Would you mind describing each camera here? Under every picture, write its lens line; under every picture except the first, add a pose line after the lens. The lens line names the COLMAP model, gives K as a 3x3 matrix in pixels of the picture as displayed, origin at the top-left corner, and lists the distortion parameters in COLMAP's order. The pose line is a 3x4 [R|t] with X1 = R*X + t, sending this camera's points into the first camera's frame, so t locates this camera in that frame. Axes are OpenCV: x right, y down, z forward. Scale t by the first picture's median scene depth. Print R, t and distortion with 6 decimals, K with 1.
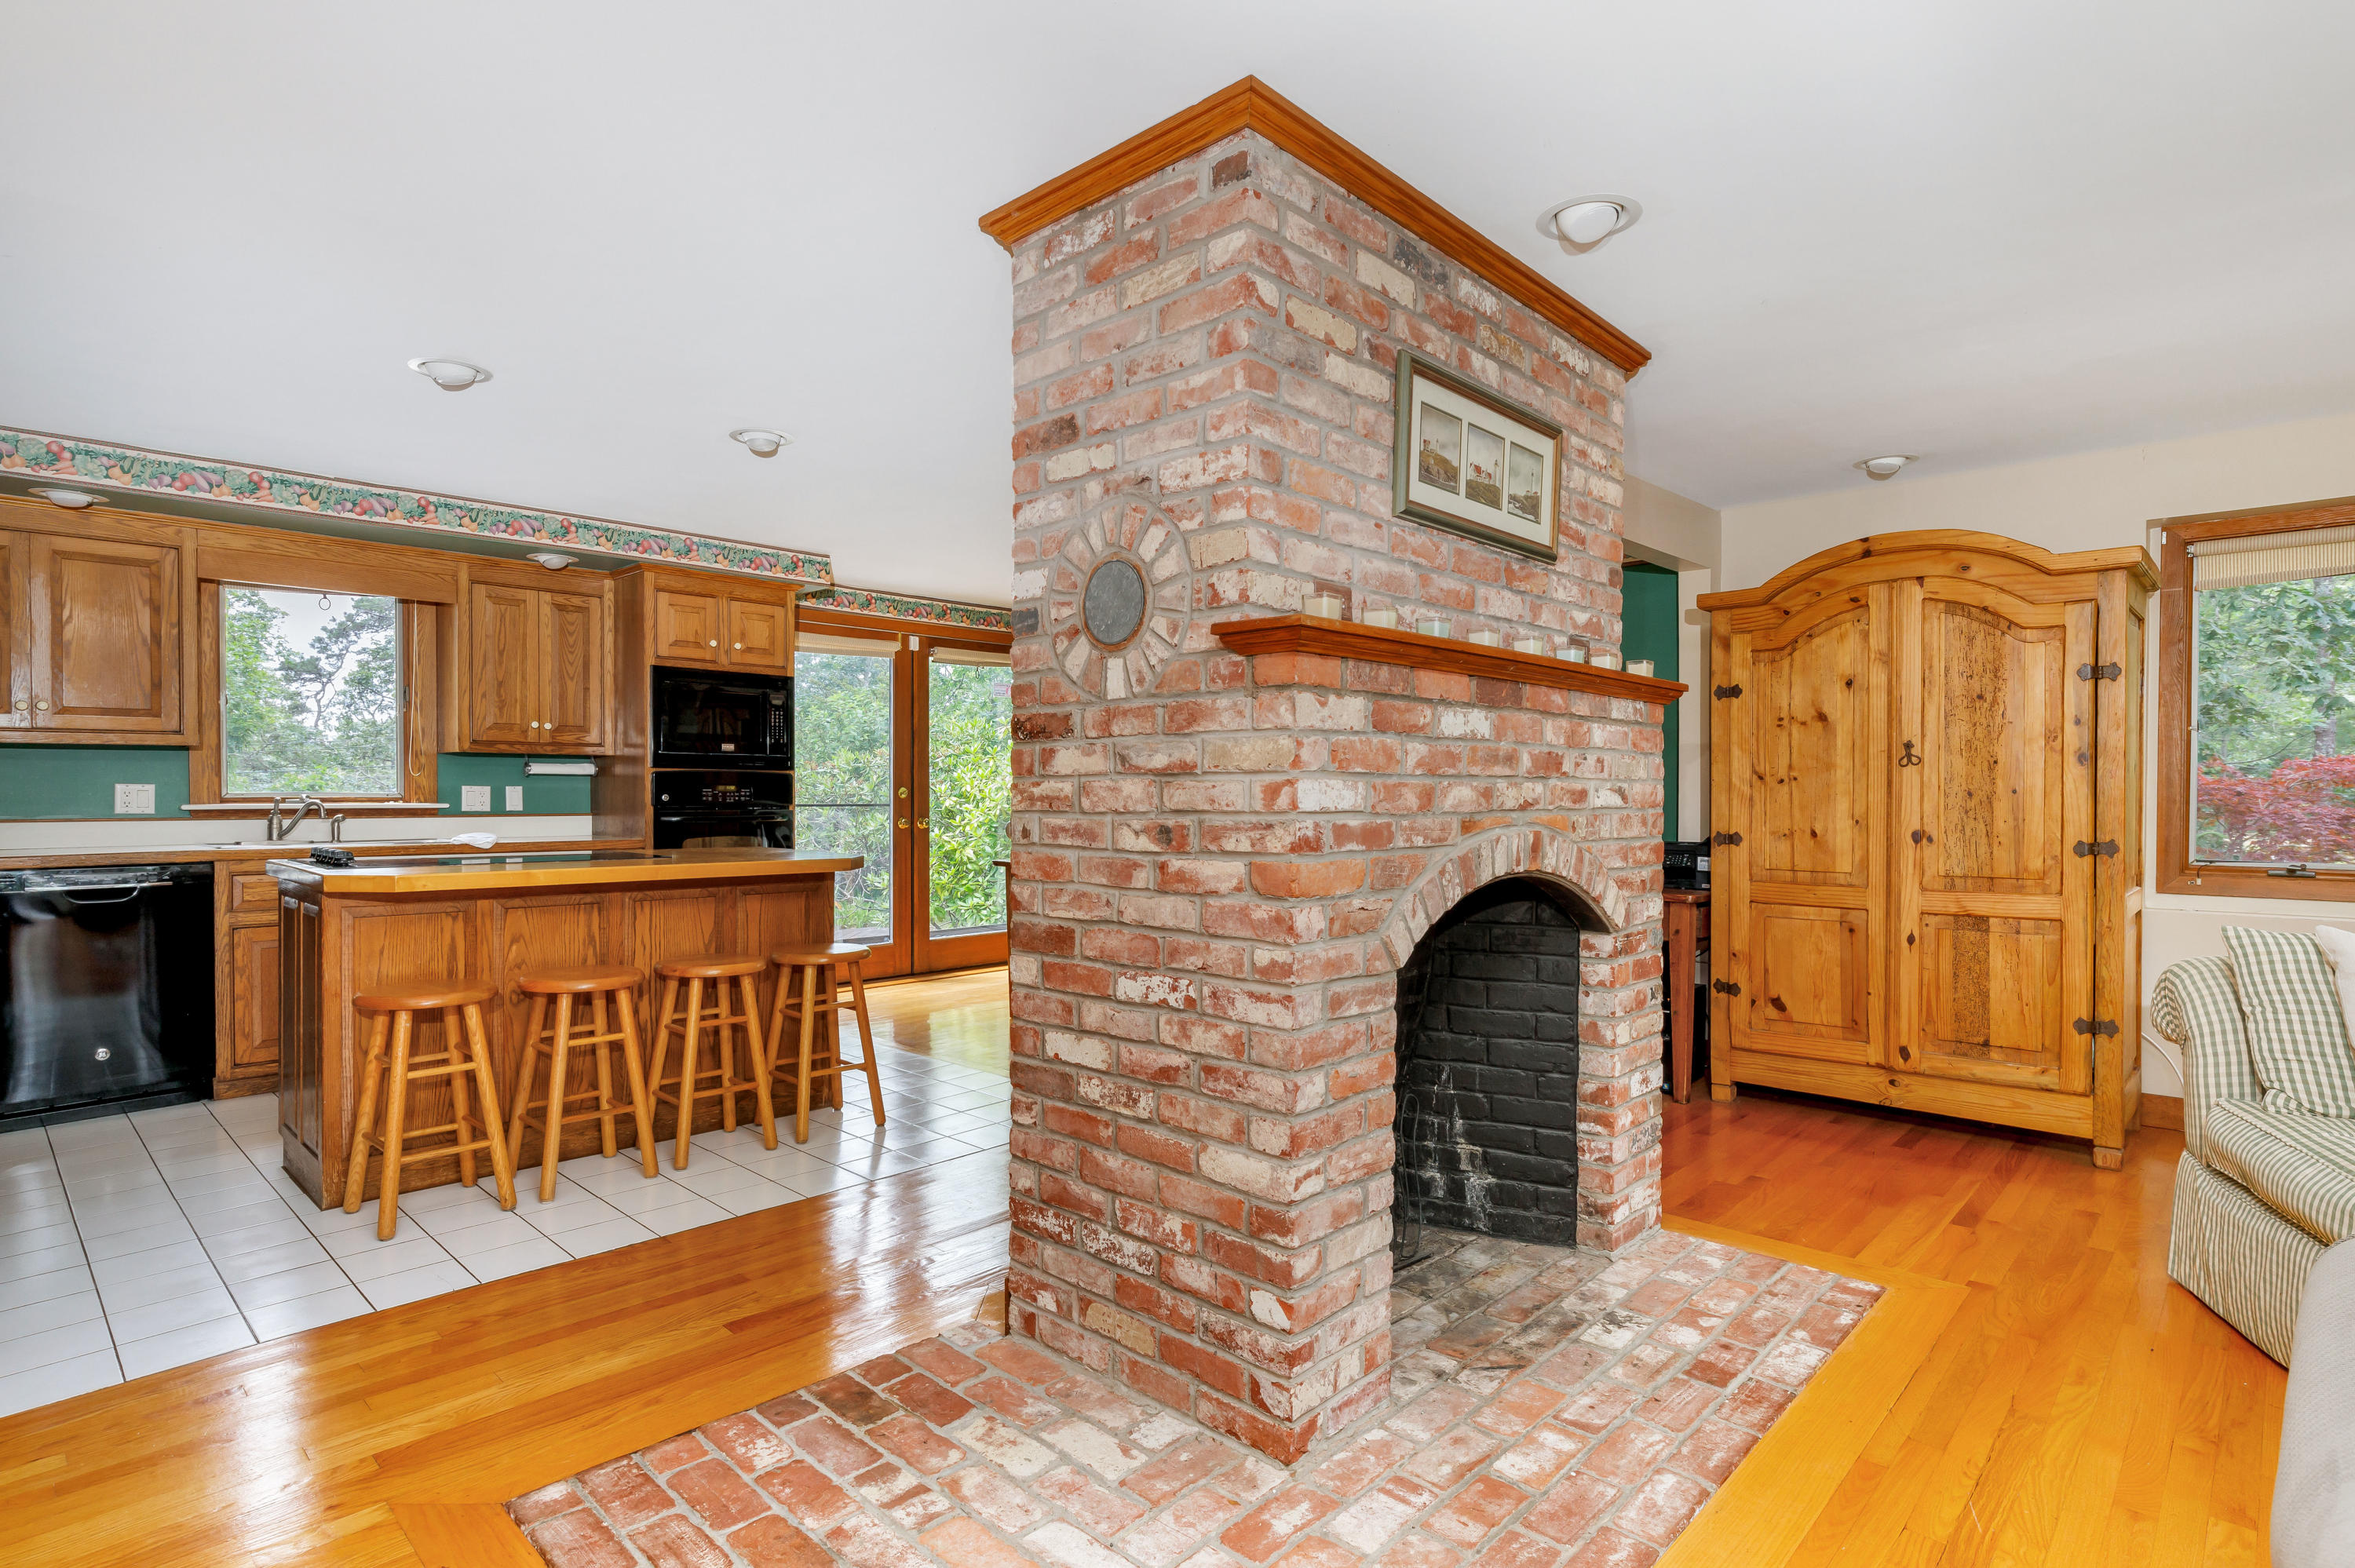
lens RADIAL K [[1176.1, 0, 1182.5], [0, 1176.1, 789.8], [0, 0, 1]] dist [-0.001658, 0.000939]
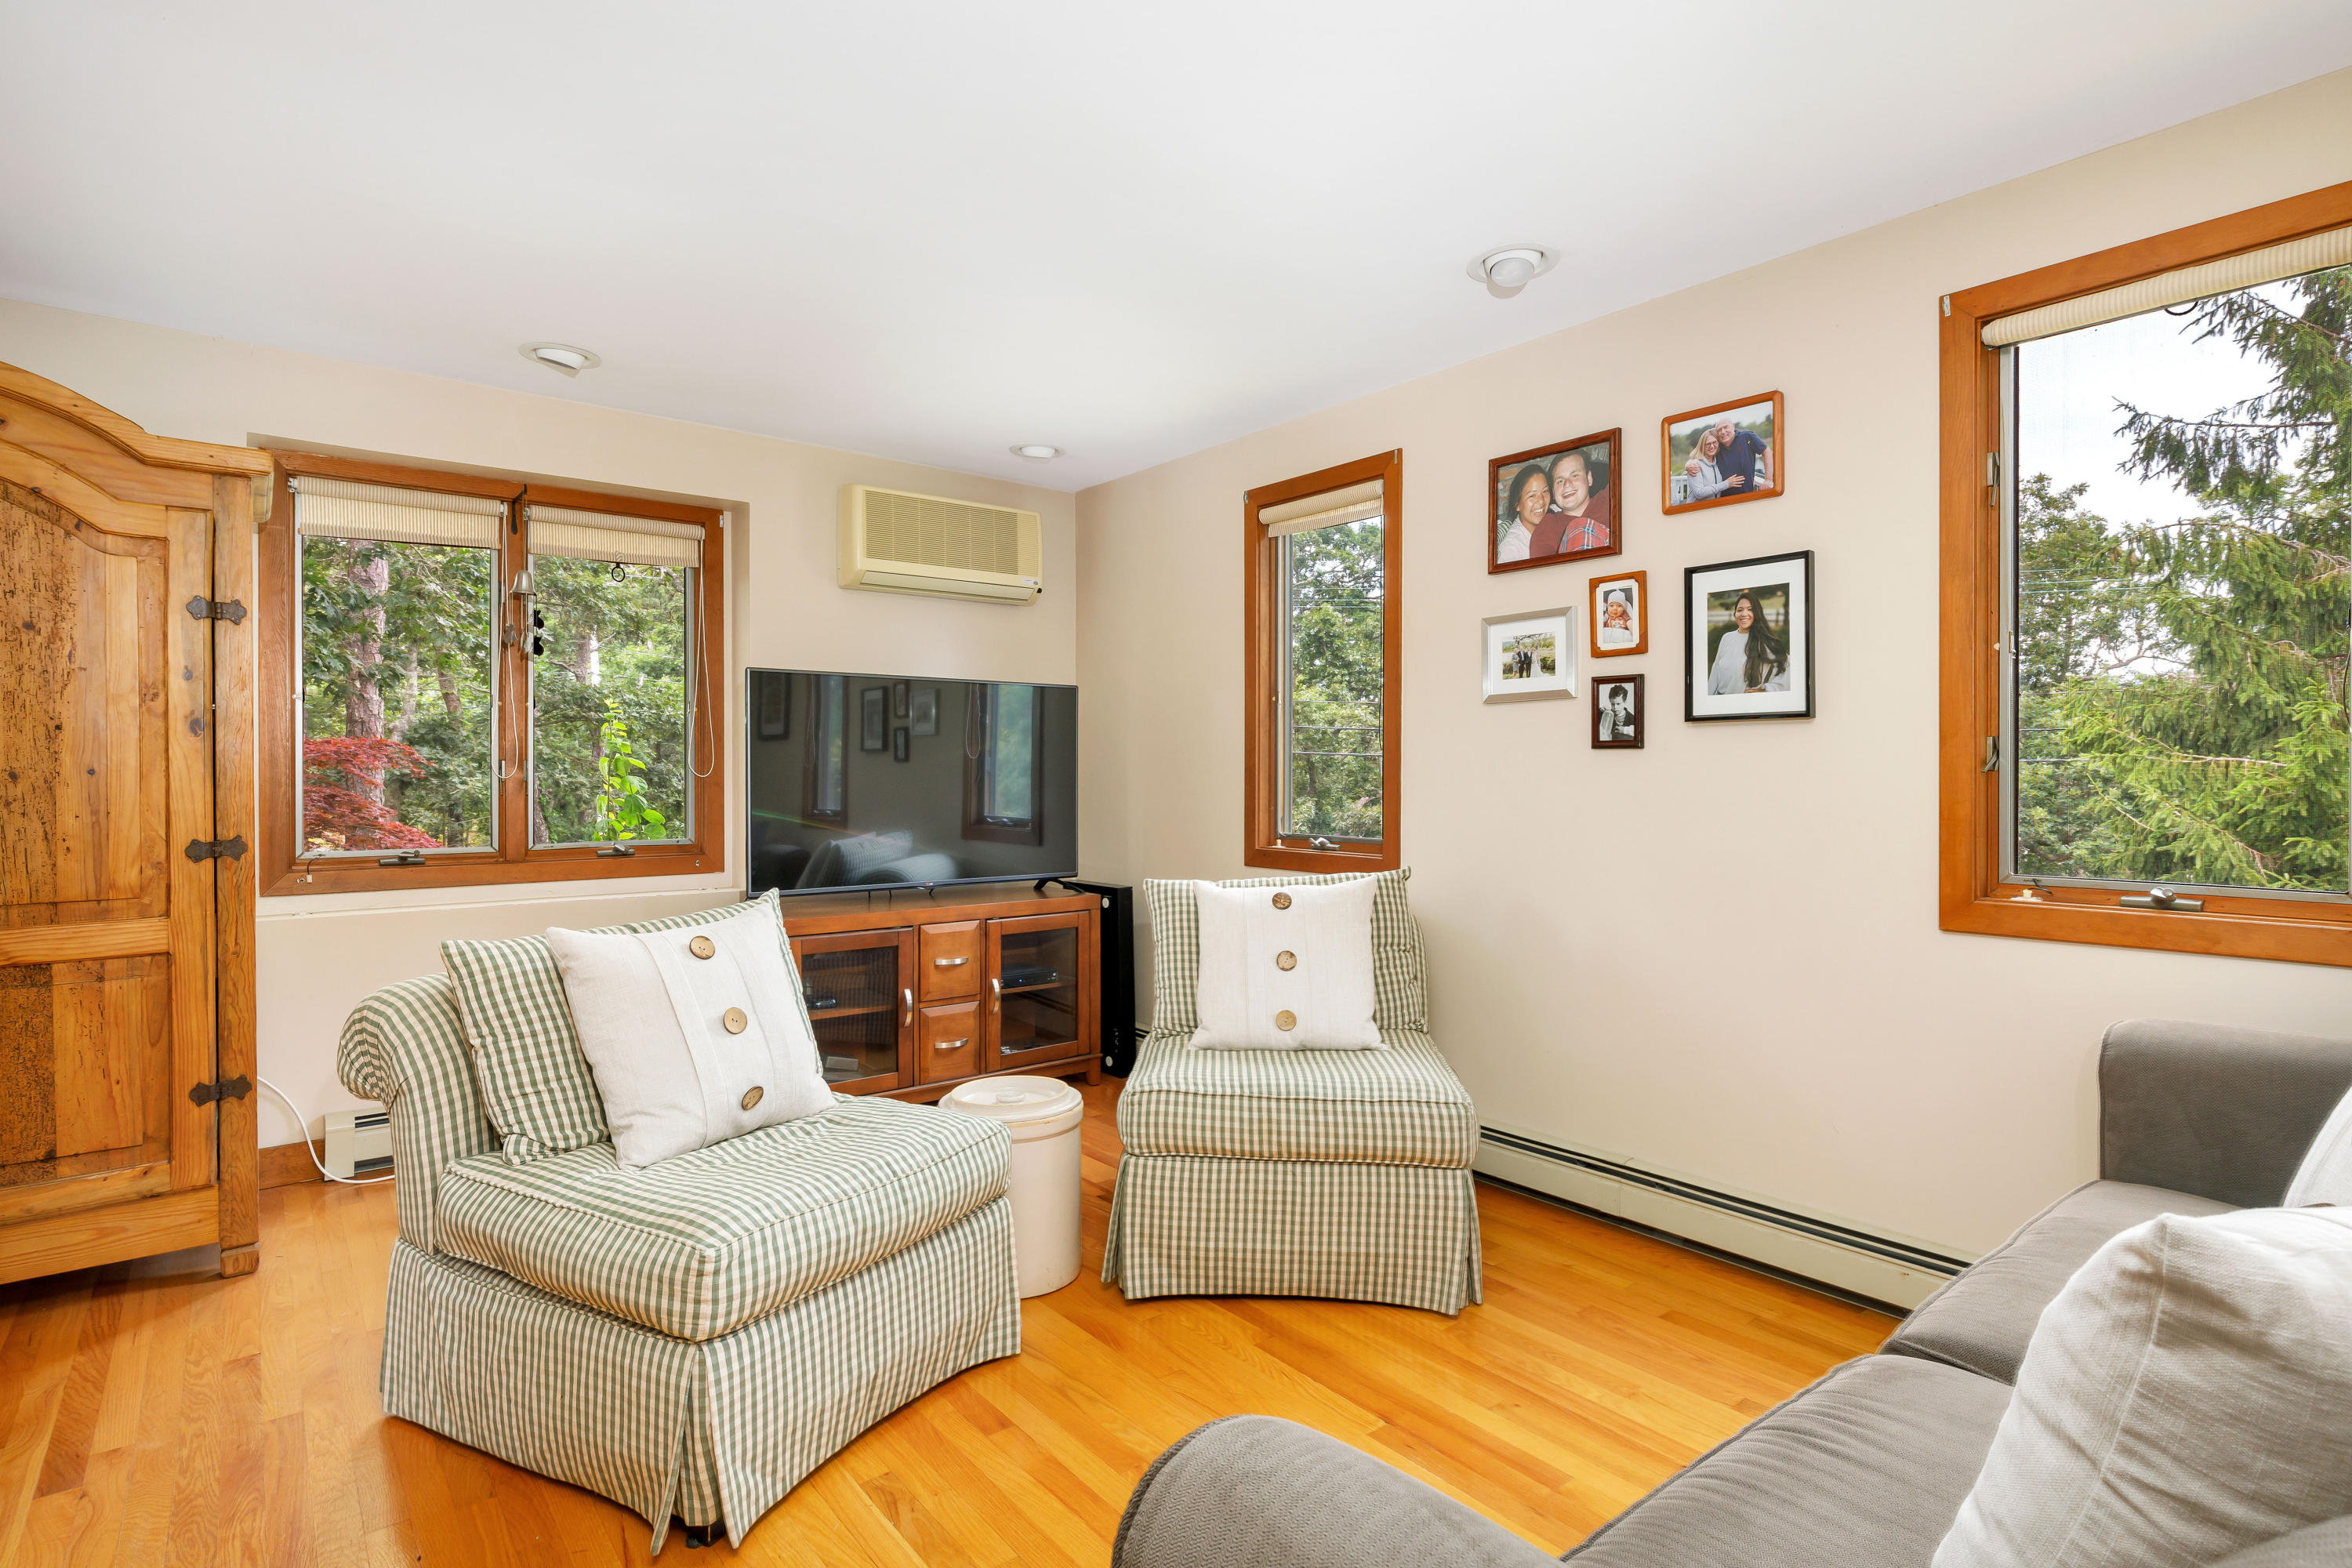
lens RADIAL K [[1174.8, 0, 1181.0], [0, 1174.8, 789.8], [0, 0, 1]] dist [-0.001658, 0.000939]
pose [[0.134675, -0.014271, 0.990787, 0.172155], [-0.001237, 0.999893, 0.014570, 0.001800], [-0.990889, -0.003187, 0.134643, 0.402969]]
